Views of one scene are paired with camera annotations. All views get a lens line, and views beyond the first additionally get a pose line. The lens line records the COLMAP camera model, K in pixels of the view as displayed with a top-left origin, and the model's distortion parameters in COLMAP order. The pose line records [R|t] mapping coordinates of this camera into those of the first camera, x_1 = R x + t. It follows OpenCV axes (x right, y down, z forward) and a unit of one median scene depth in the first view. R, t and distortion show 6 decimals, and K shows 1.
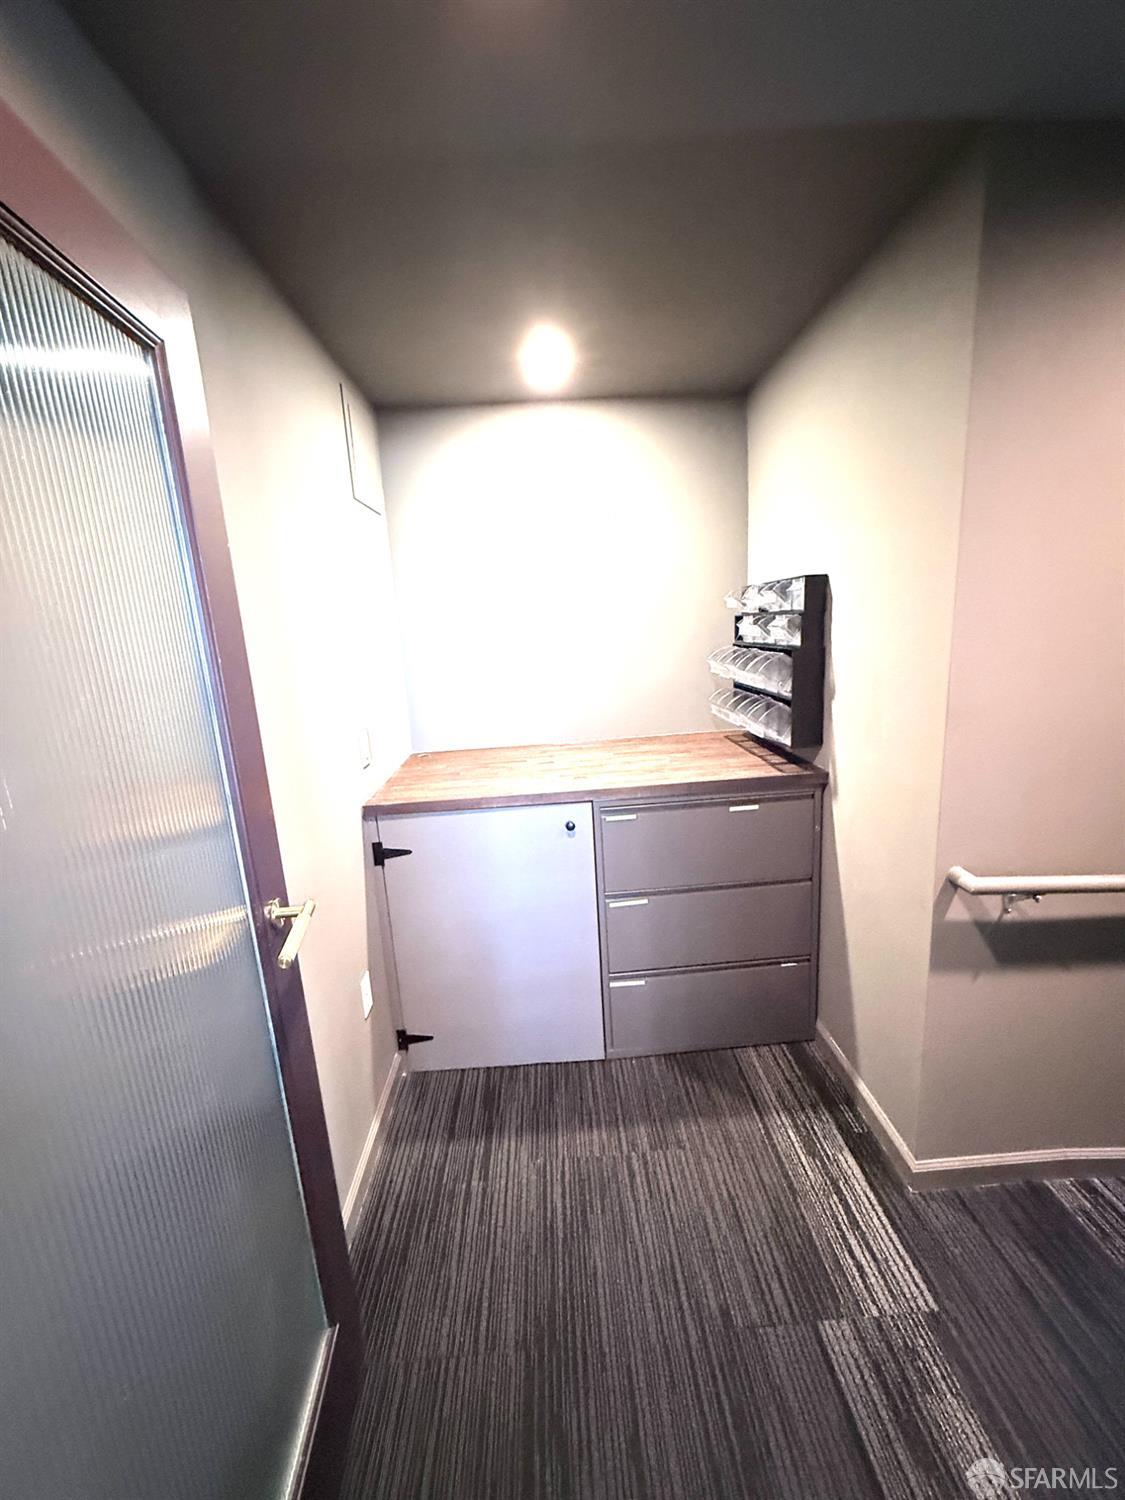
lens RADIAL K [[599.3, 0, 569.3], [0, 599.3, 744.2], [0, 0, 1]] dist [0.000692, -0.000594]
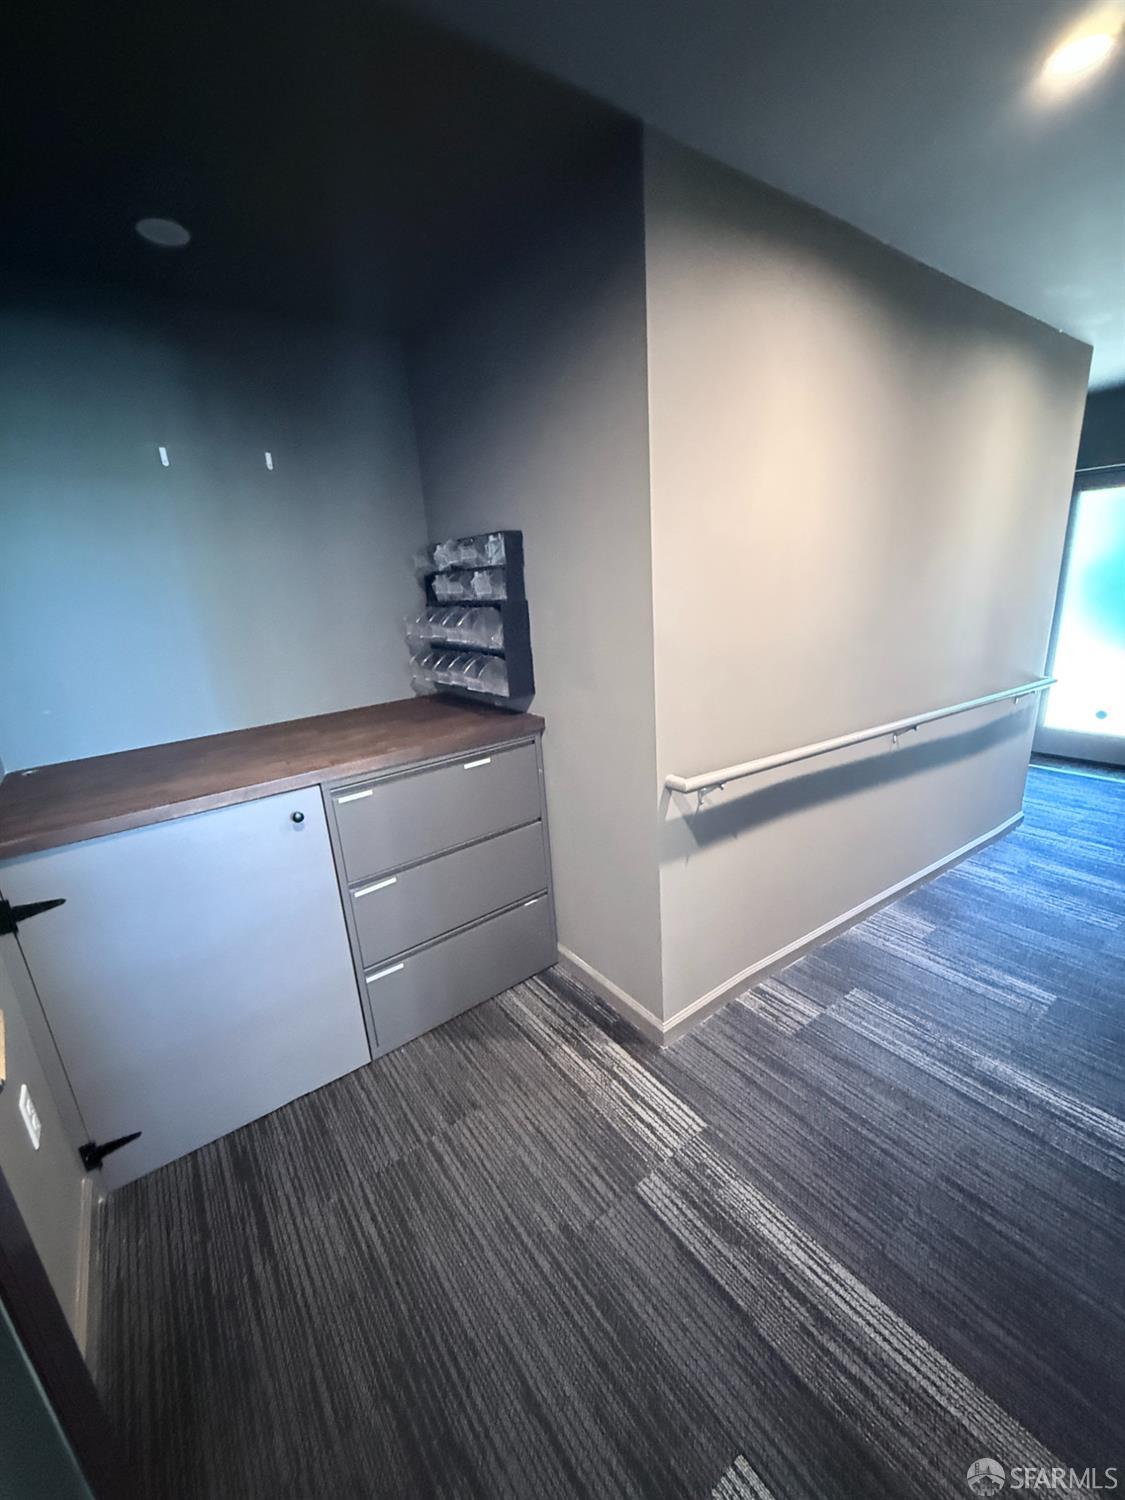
lens RADIAL K [[599.3, 0, 569.3], [0, 599.3, 744.2], [0, 0, 1]] dist [0.000692, -0.000594]
pose [[0.827422, -0.149200, 0.541398, -0.145117], [0.129721, 0.988768, 0.074234, 0.023894], [-0.546393, 0.008808, 0.837483, 0.084700]]
